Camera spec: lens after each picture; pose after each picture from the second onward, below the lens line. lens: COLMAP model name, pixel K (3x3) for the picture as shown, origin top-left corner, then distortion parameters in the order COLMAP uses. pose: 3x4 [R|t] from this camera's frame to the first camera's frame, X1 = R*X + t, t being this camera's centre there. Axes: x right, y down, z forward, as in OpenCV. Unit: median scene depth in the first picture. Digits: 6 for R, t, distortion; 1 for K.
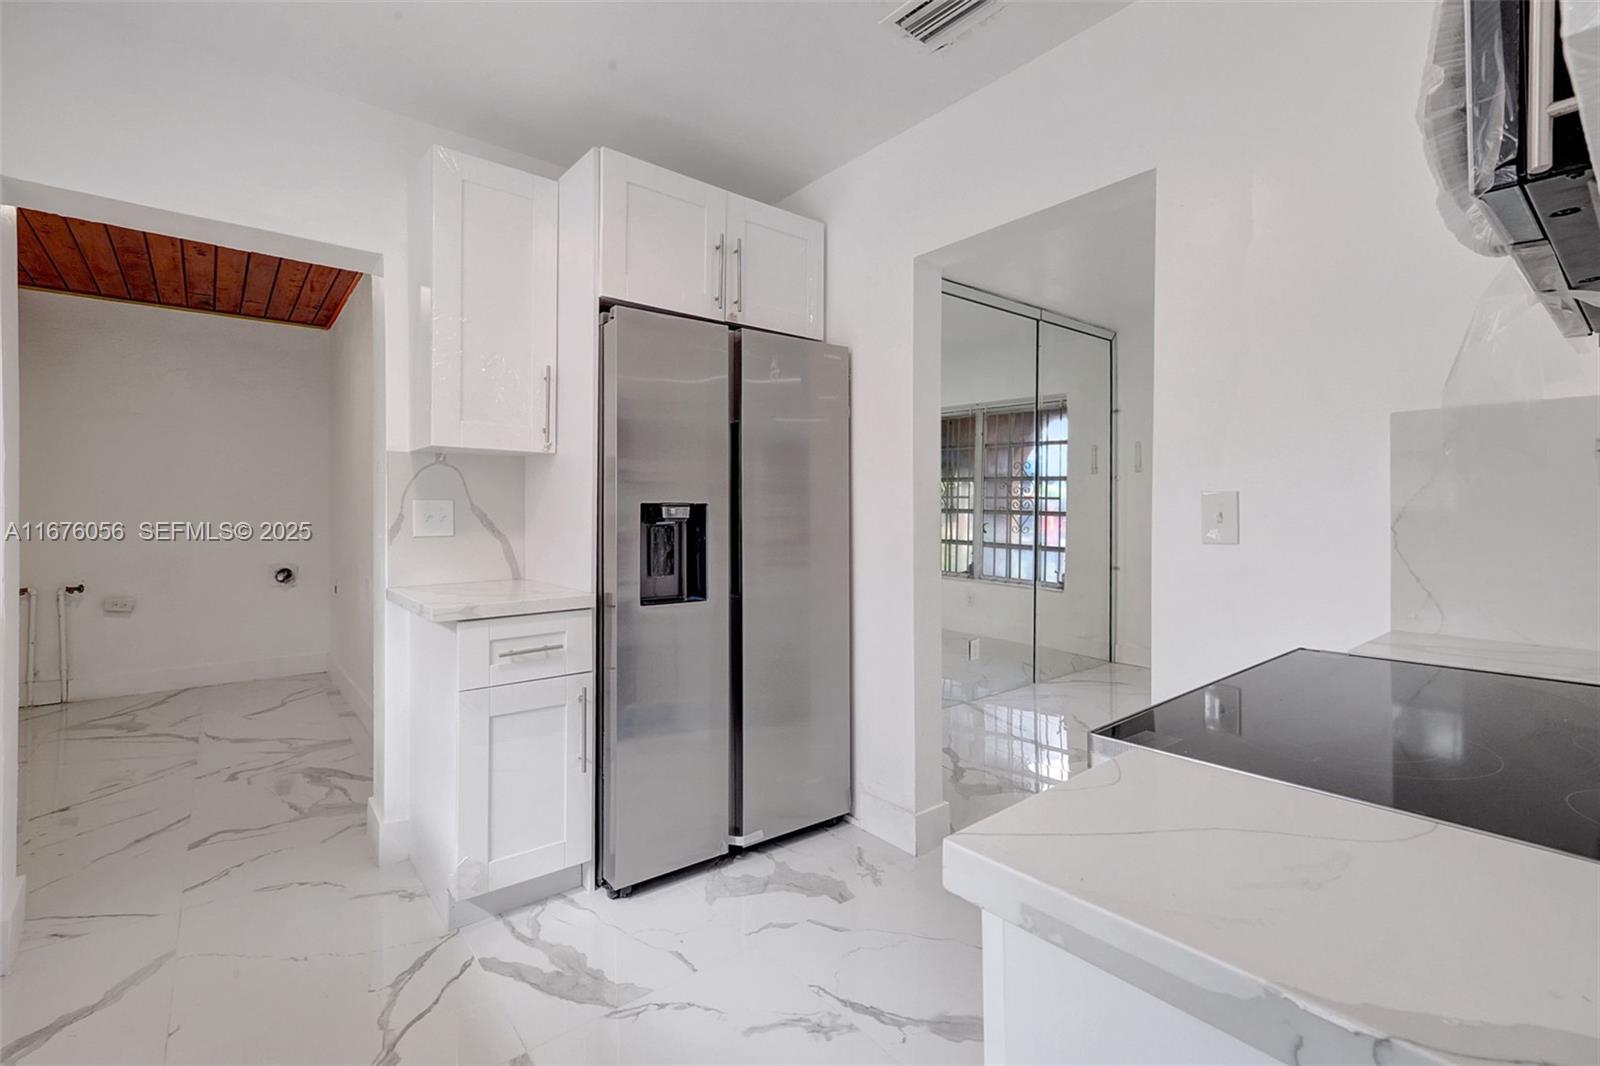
lens RADIAL K [[717.2, 0, 795.1], [0, 717.2, 528.0], [0, 0, 1]] dist [0.022232, 0.000776]
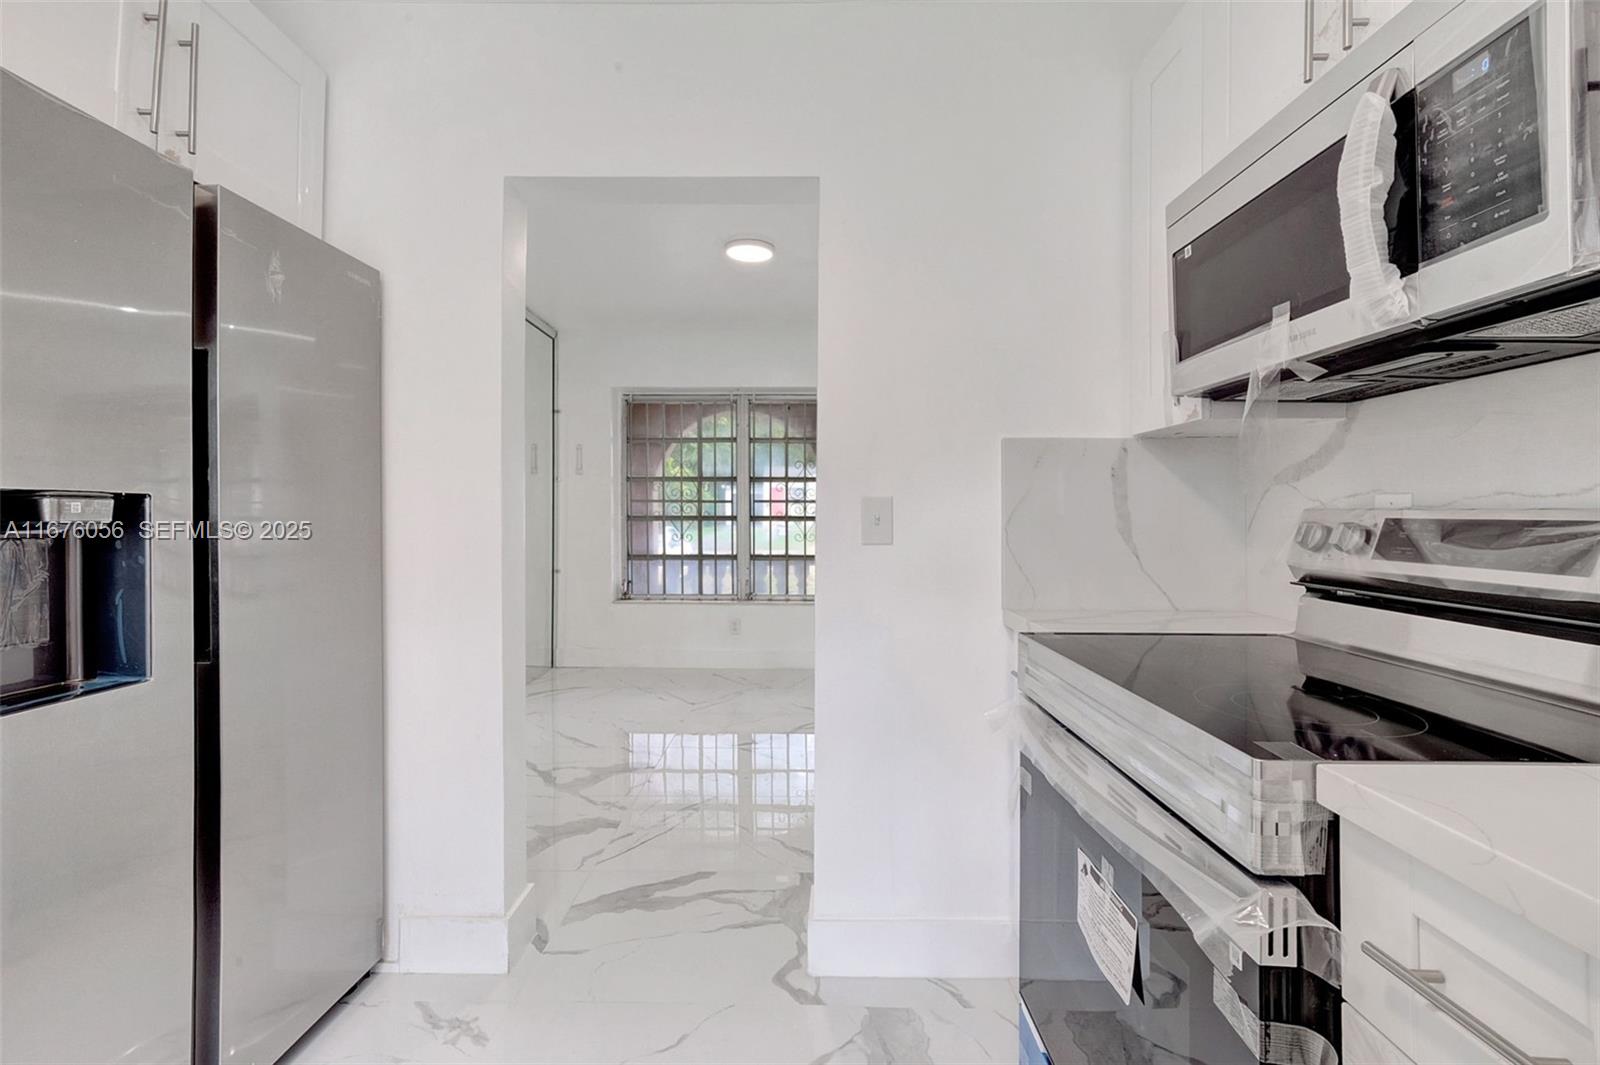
lens RADIAL K [[717.2, 0, 799.2], [0, 717.2, 520.2], [0, 0, 1]] dist [0.022232, 0.000776]
pose [[0.635023, 0.006292, 0.772467, -0.227100], [0.001830, 0.999952, -0.009649, -0.008469], [-0.772491, 0.007540, 0.634981, 0.284505]]
